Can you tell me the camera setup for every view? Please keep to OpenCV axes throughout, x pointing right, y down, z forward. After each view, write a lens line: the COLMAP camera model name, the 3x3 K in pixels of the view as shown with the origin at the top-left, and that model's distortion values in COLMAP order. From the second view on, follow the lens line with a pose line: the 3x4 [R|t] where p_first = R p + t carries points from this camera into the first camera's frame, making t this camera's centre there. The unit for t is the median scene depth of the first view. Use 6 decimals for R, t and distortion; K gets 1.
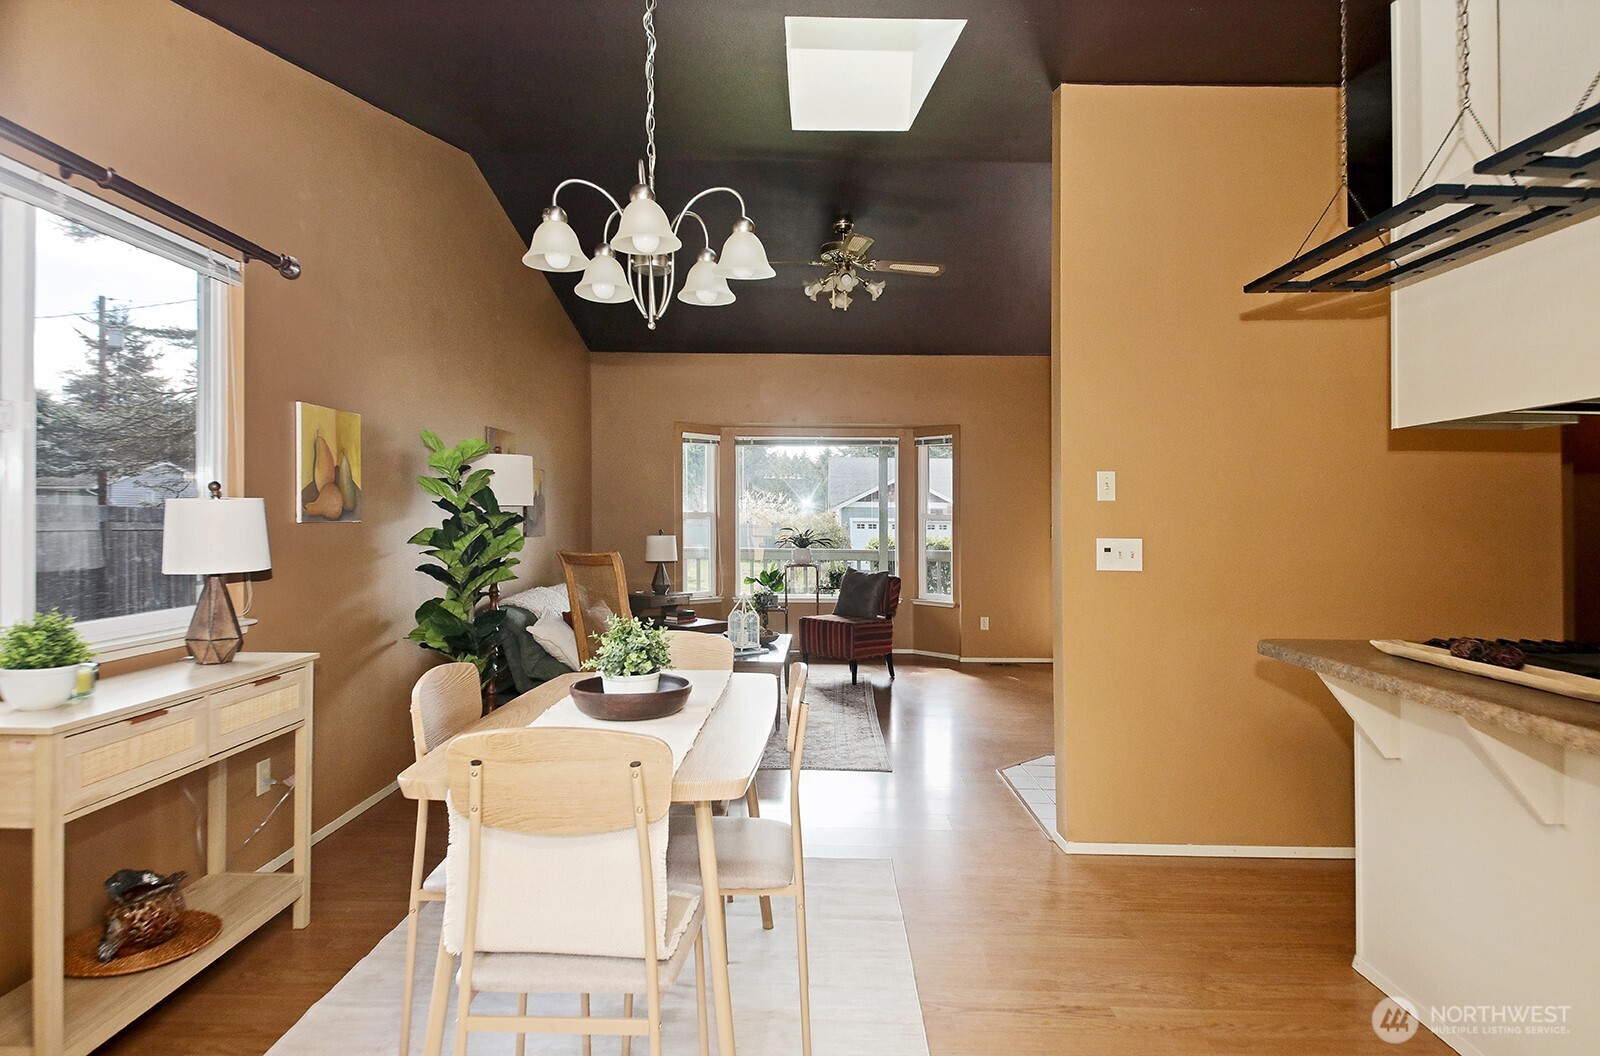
lens RADIAL K [[915.0, 0, 801.3], [0, 915.0, 521.3], [0, 0, 1]] dist [0.001007, 0.000040]
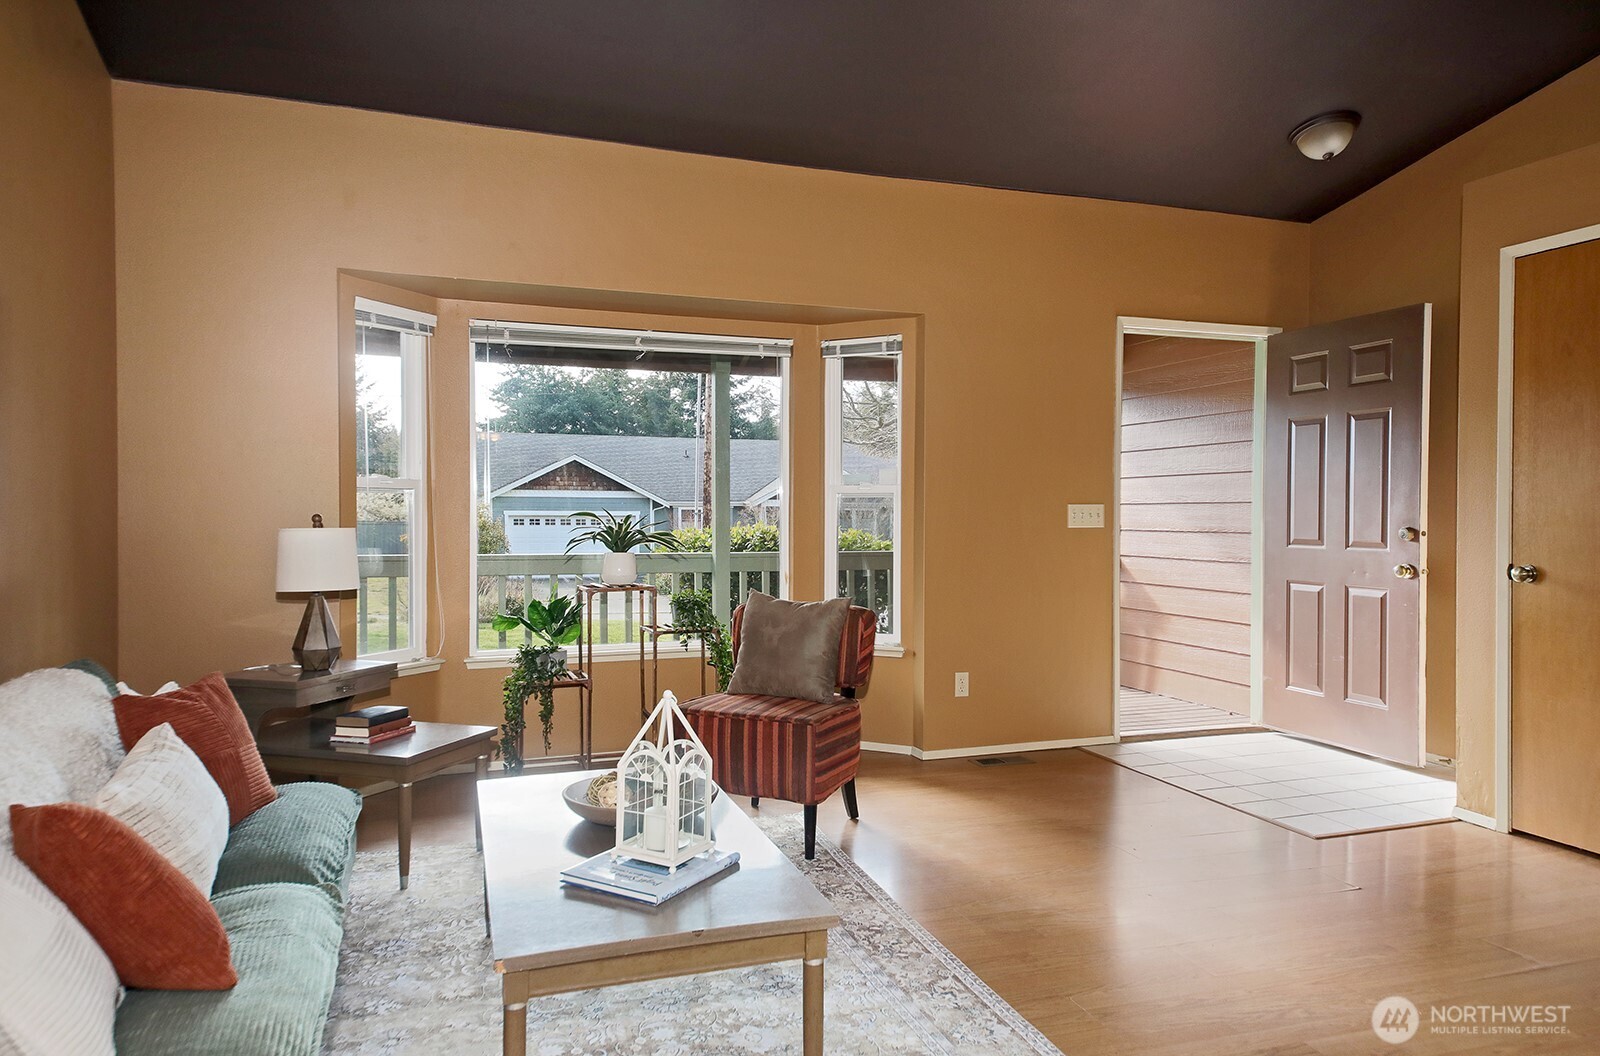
lens RADIAL K [[1074.6, 0, 804.7], [0, 1074.6, 520.0], [0, 0, 1]] dist [0.023626, -0.010215]
pose [[0.938986, -0.007391, 0.343876, -0.103181], [0.006521, 0.999972, 0.003685, 0.010496], [-0.343894, -0.001217, 0.939008, 0.421582]]
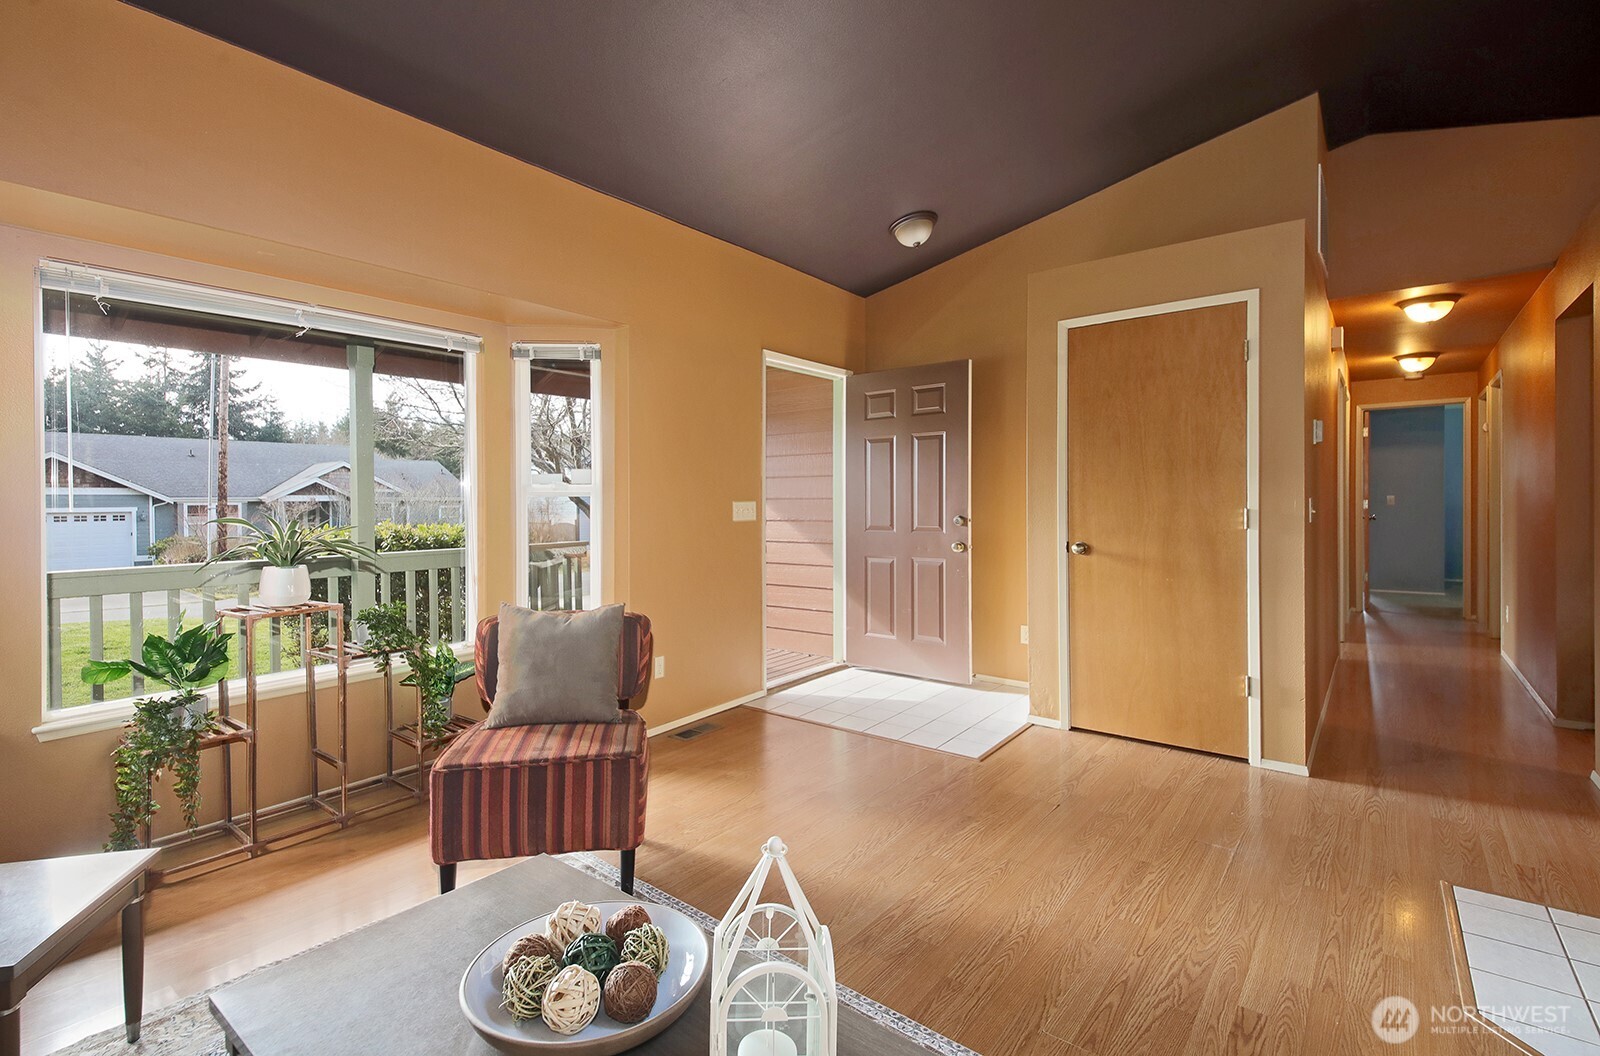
lens RADIAL K [[752.8, 0, 801.9], [0, 752.8, 496.0], [0, 0, 1]] dist [0.022950, -0.003236]
pose [[0.603419, -0.007755, 0.797387, -0.129992], [0.018254, 0.999825, -0.004090, 0.003636], [-0.797216, 0.017024, 0.603455, 0.608718]]
